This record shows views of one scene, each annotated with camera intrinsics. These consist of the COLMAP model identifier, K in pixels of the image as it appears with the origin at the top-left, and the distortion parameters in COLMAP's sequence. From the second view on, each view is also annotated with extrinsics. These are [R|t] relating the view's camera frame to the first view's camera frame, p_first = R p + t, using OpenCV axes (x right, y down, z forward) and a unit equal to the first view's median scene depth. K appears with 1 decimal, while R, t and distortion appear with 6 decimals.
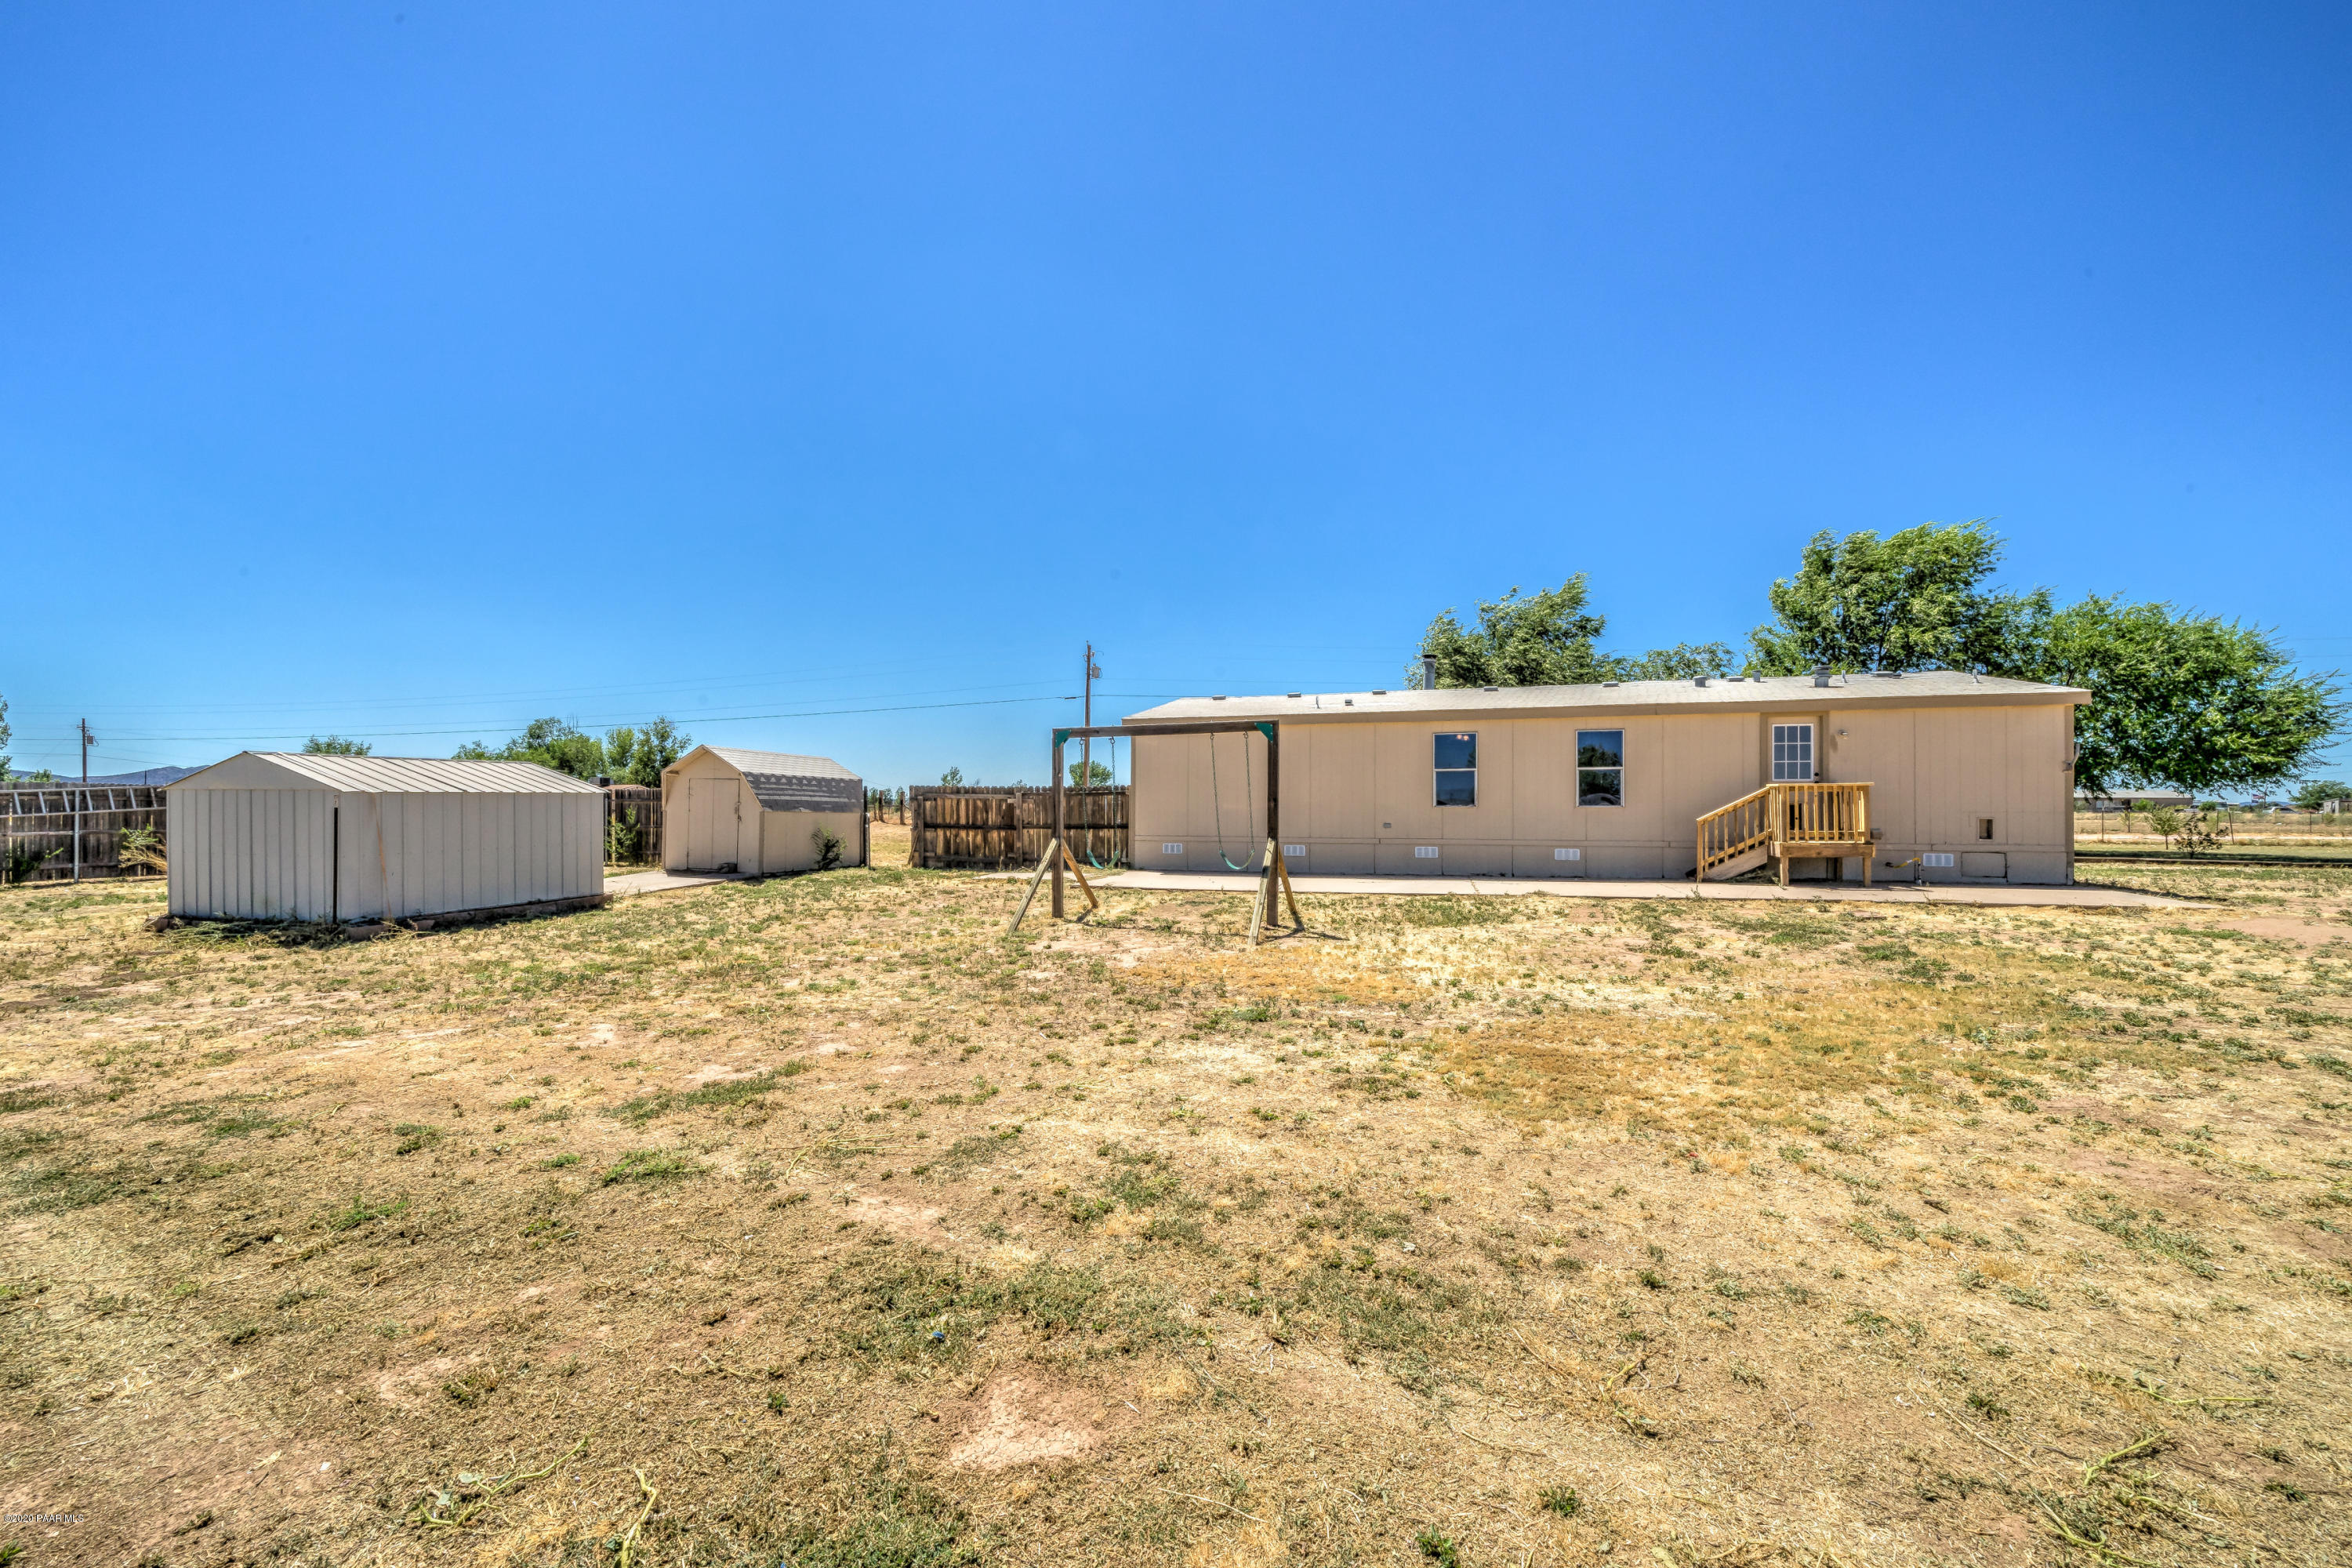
lens RADIAL K [[895.8, 0, 1180.4], [0, 895.8, 806.7], [0, 0, 1]] dist [-0.002319, -0.000314]
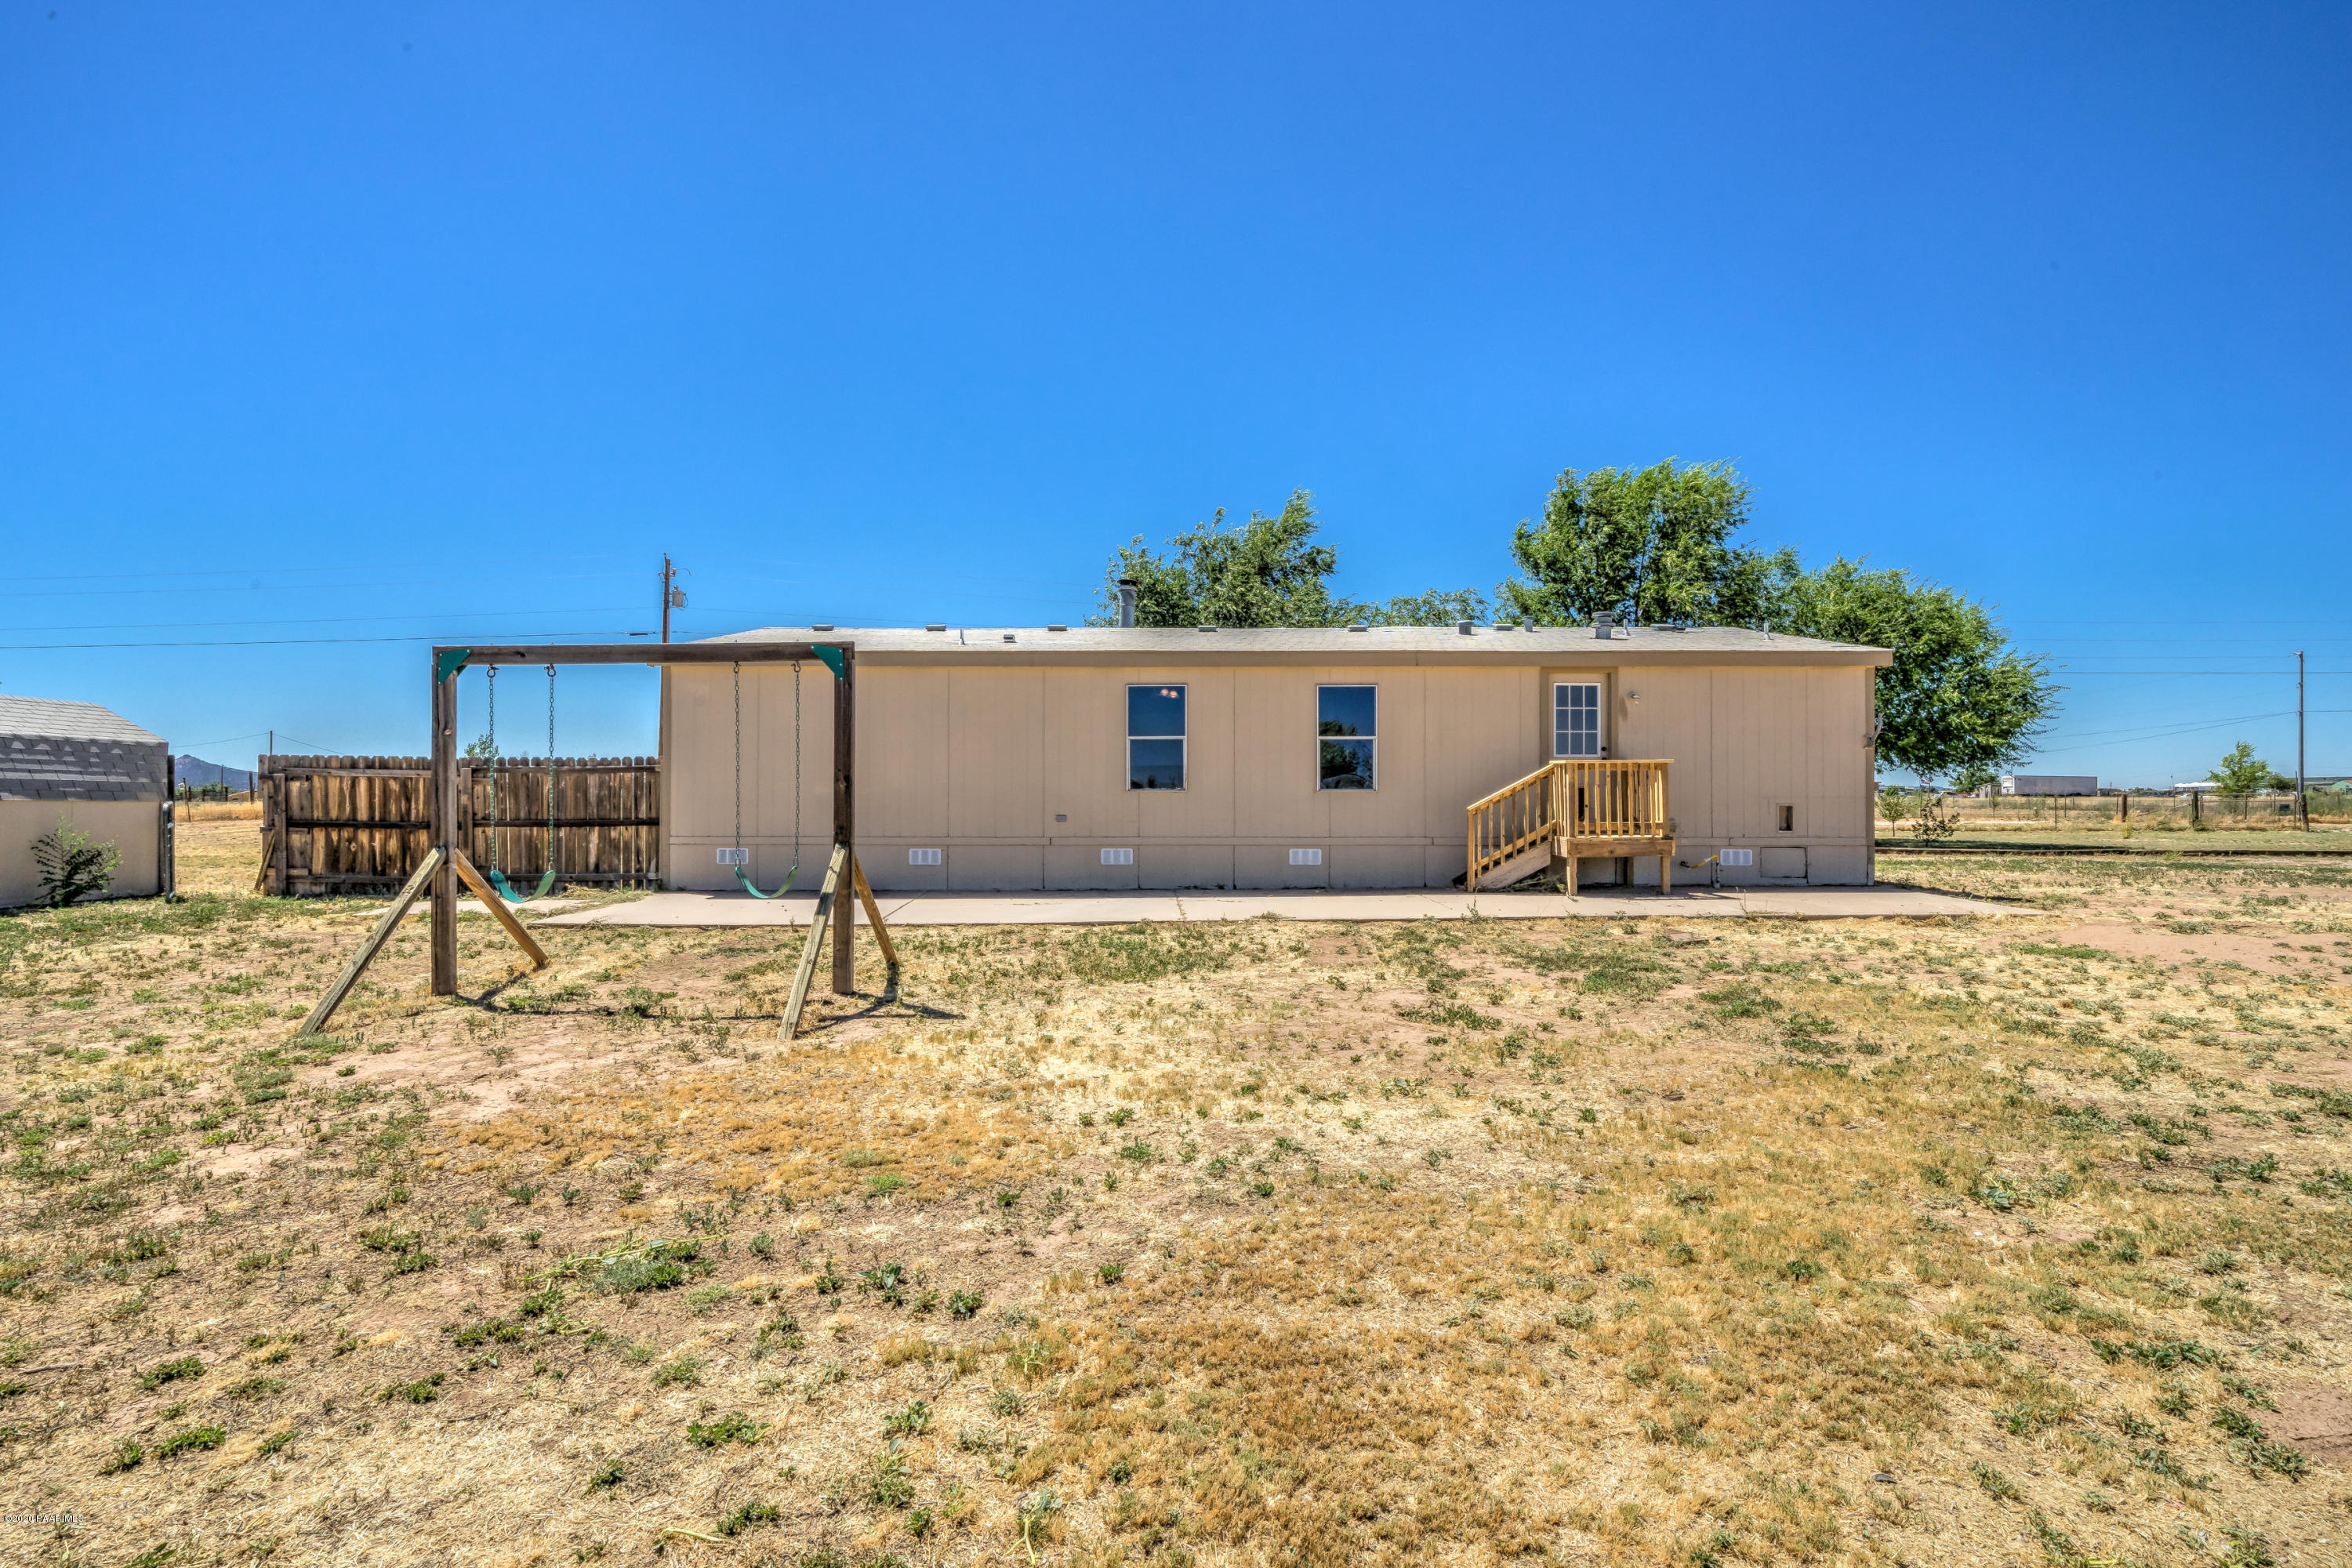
lens RADIAL K [[1081.4, 0, 1176.0], [0, 1081.4, 784.0], [0, 0, 1]] dist [0.001381, 0.000082]
pose [[0.957043, 0.001765, 0.289941, 0.091417], [0.000219, 0.999977, -0.006810, 0.000689], [-0.289946, 0.006581, 0.957020, 0.225297]]
